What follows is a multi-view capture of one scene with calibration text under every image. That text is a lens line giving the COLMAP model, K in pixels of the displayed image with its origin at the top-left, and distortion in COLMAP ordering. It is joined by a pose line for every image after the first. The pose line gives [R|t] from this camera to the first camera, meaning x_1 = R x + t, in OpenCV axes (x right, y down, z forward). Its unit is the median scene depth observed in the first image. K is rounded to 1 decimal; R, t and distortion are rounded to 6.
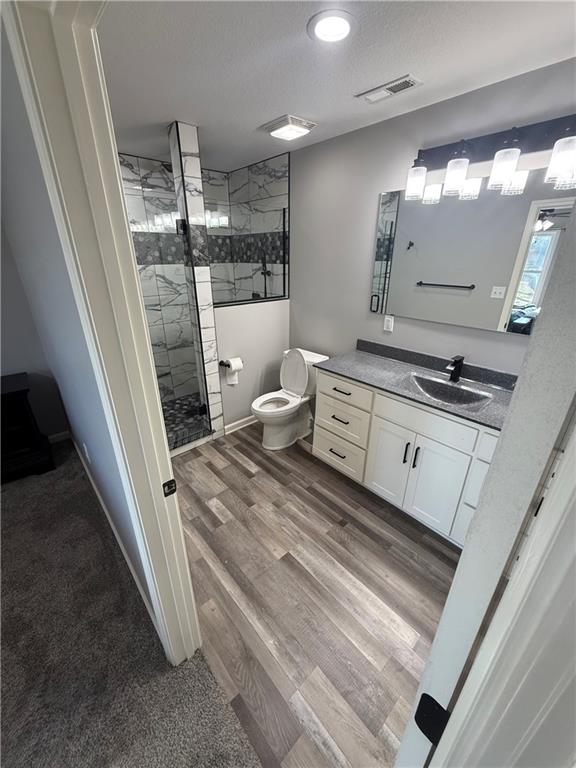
lens RADIAL K [[307.5, 0, 288.9], [0, 307.5, 386.2], [0, 0, 1]] dist [0.007122, -0.000636]
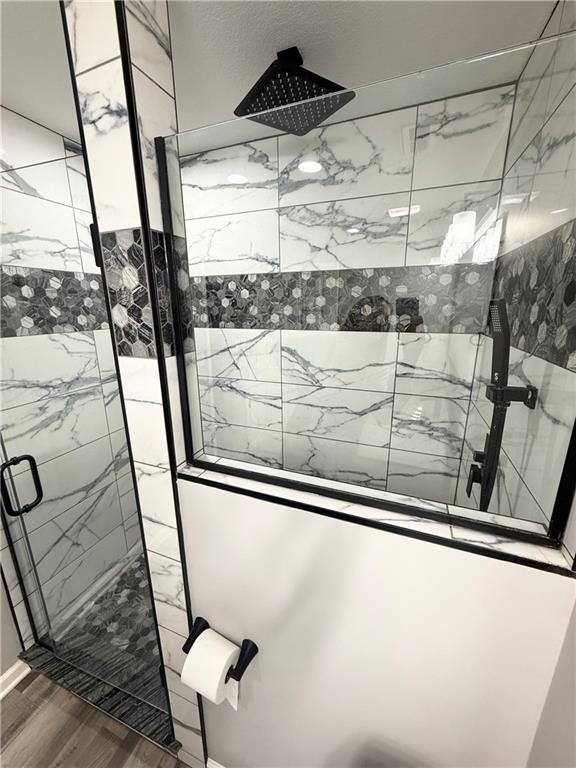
lens RADIAL K [[307.5, 0, 290.0], [0, 307.5, 380.8], [0, 0, 1]] dist [0.007122, -0.000636]
pose [[0.448082, 0.216714, -0.867328, 0.052616], [-0.347358, 0.936150, 0.054457, -0.338401], [0.823751, 0.276872, 0.494750, 0.757299]]
